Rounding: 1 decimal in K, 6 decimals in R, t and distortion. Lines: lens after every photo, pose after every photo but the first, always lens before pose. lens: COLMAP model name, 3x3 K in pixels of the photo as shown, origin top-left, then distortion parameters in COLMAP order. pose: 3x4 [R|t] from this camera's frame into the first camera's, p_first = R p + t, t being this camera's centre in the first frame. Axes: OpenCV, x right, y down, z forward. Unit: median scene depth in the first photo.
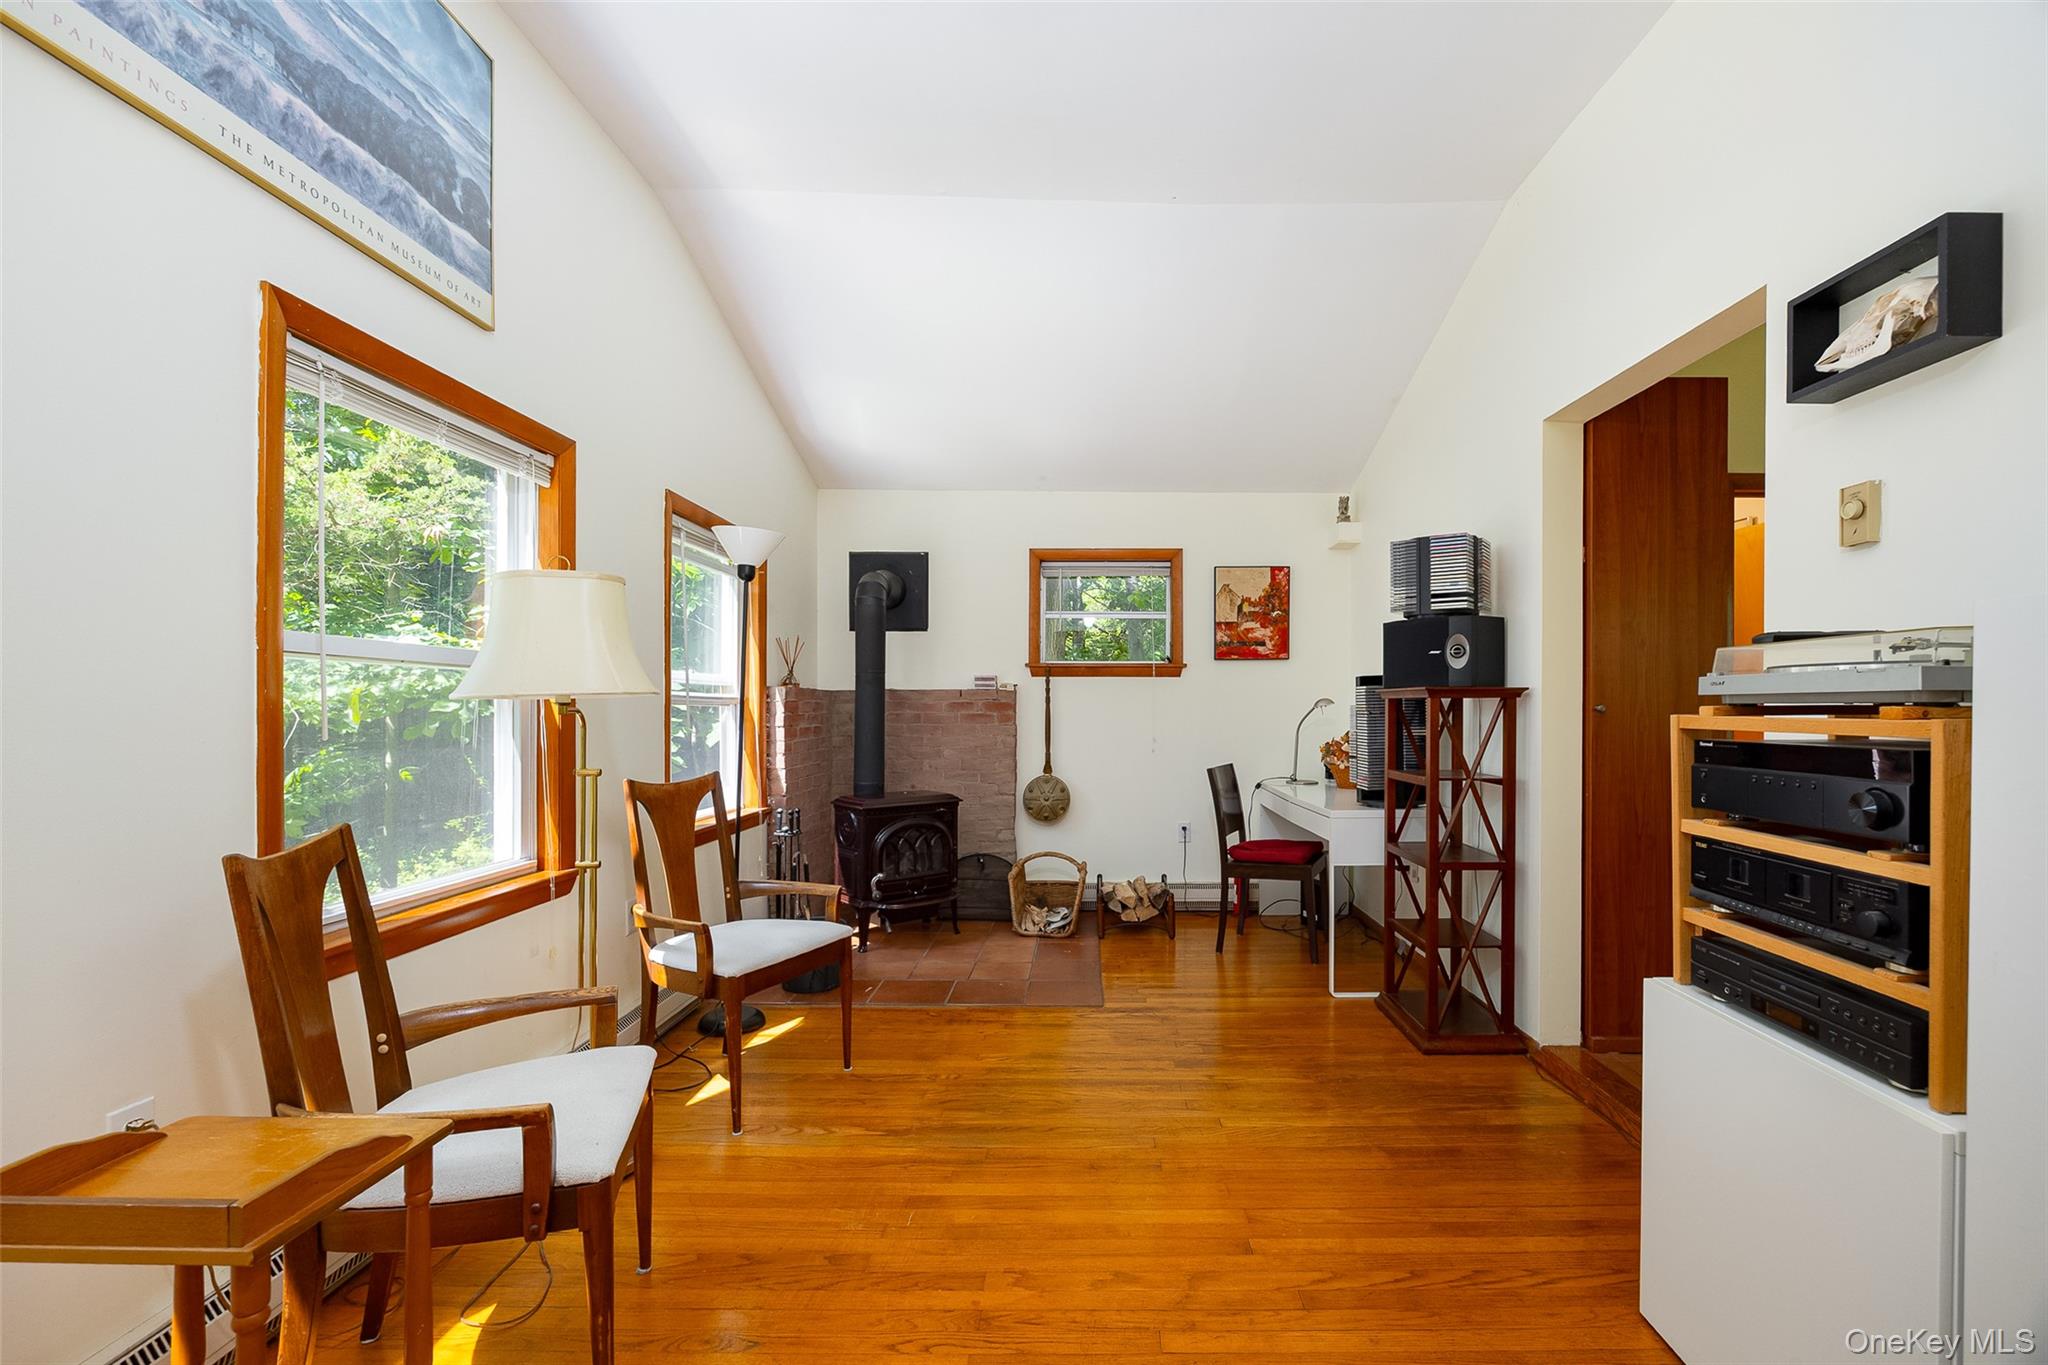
lens RADIAL K [[903.0, 0, 1074.3], [0, 903.0, 712.9], [0, 0, 1]] dist [0.000079, -0.000149]
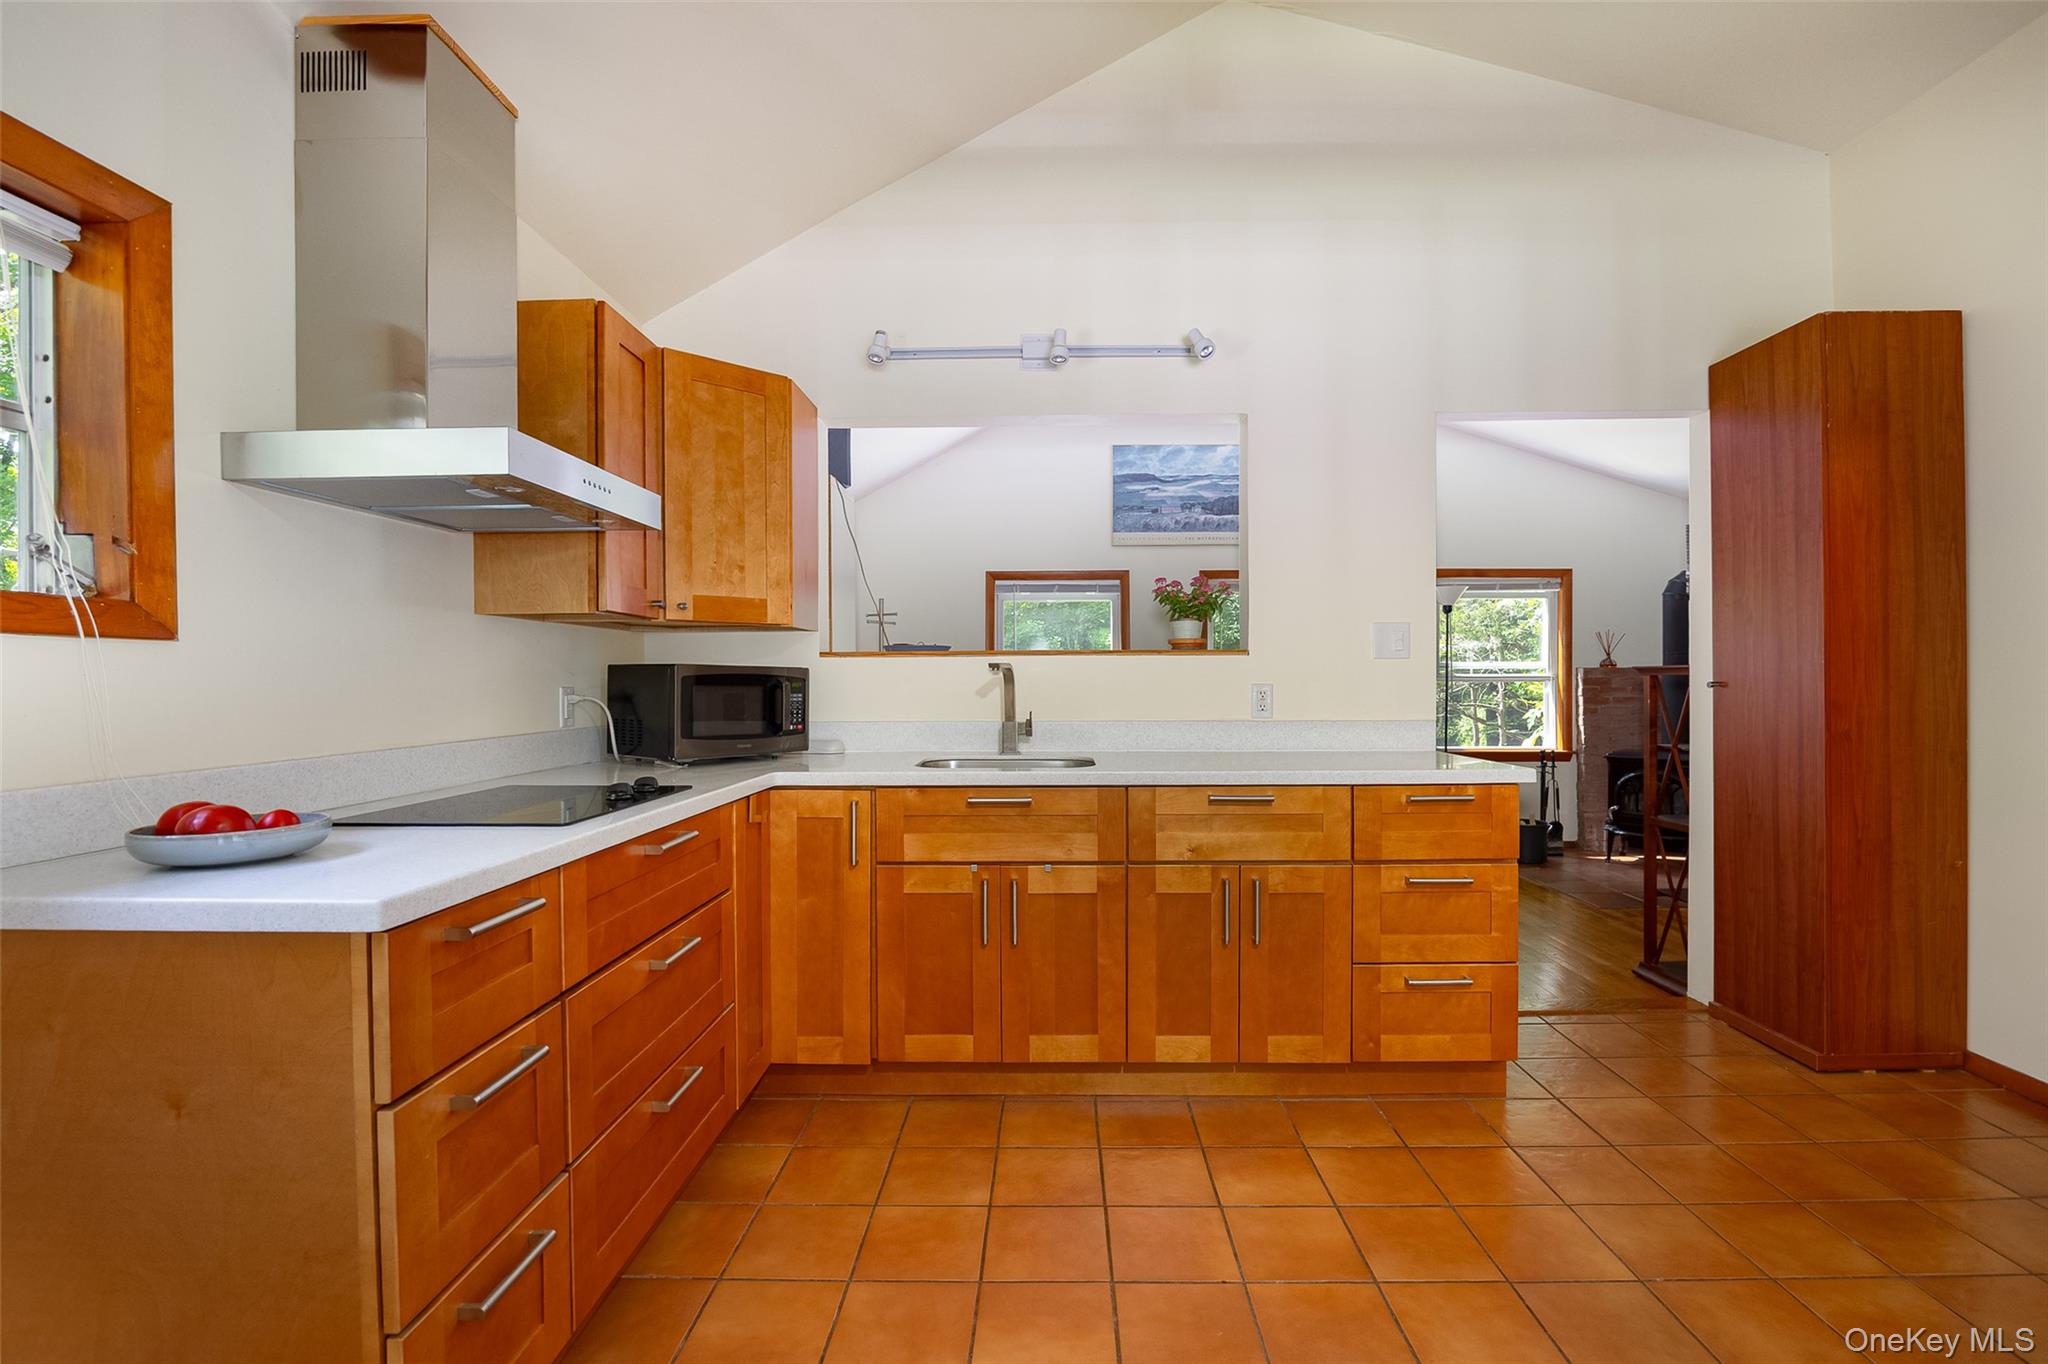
lens RADIAL K [[956.7, 0, 1032.0], [0, 956.7, 682.1], [0, 0, 1]] dist [-0.000270, 0.000029]
pose [[-0.048197, 0.001334, -0.998837, 2.687276], [0.000984, 0.999999, 0.001288, -0.016683], [0.998837, -0.000921, -0.048198, 0.430633]]
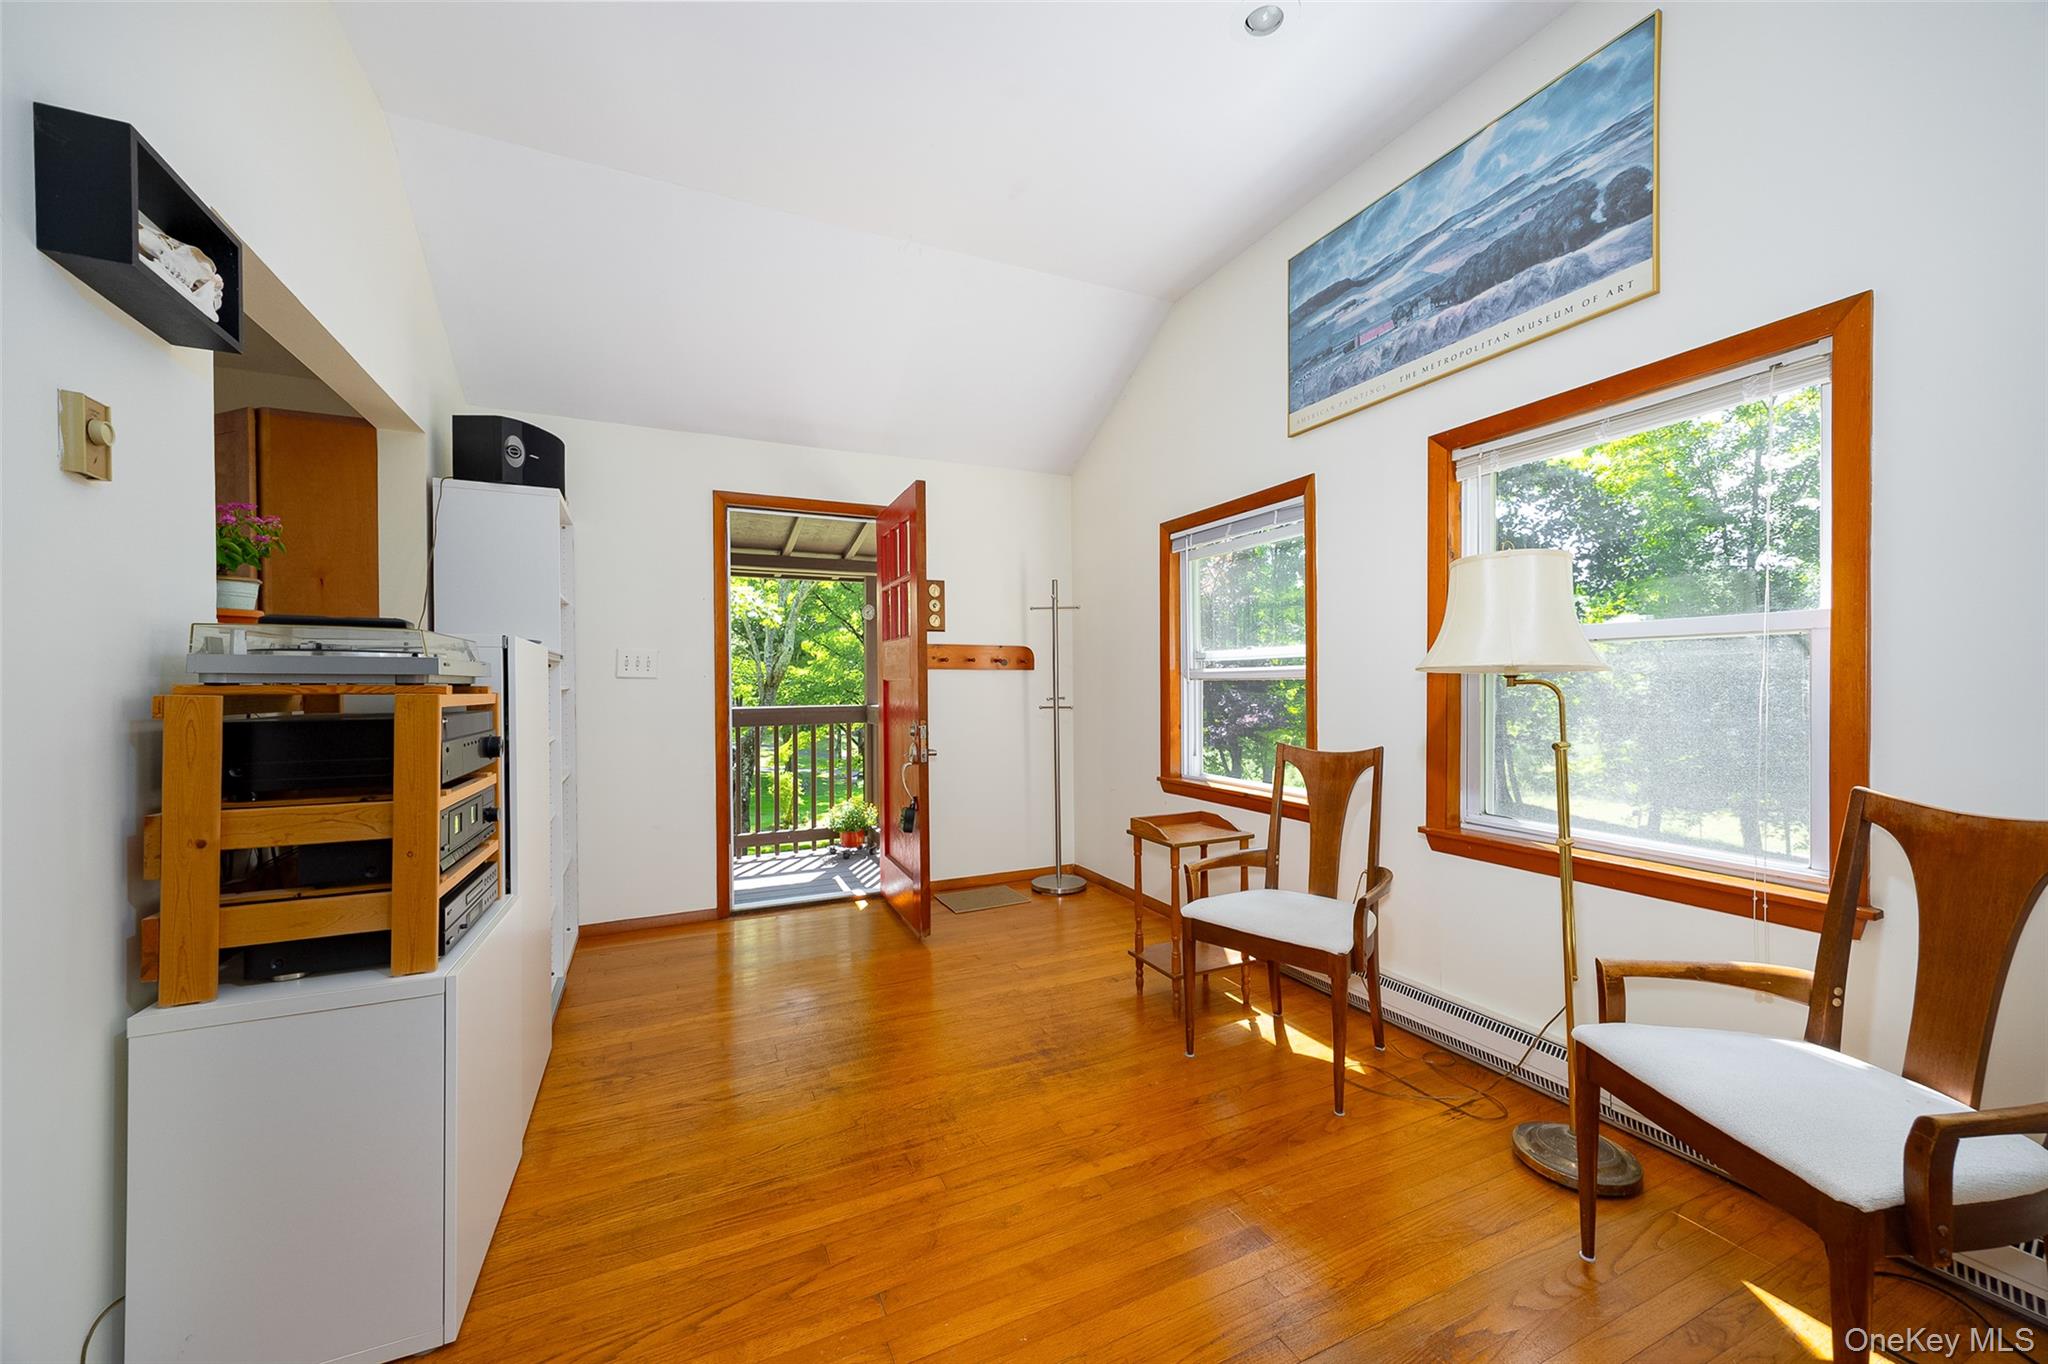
lens RADIAL K [[738.8, 0, 1010.4], [0, 738.8, 685.6], [0, 0, 1]] dist [0.001401, 0.000058]
pose [[-0.907855, 0.001208, -0.419282, 0.382191], [-0.002115, 0.999970, 0.007461, -0.003342], [0.419279, 0.007660, -0.907825, 1.703394]]
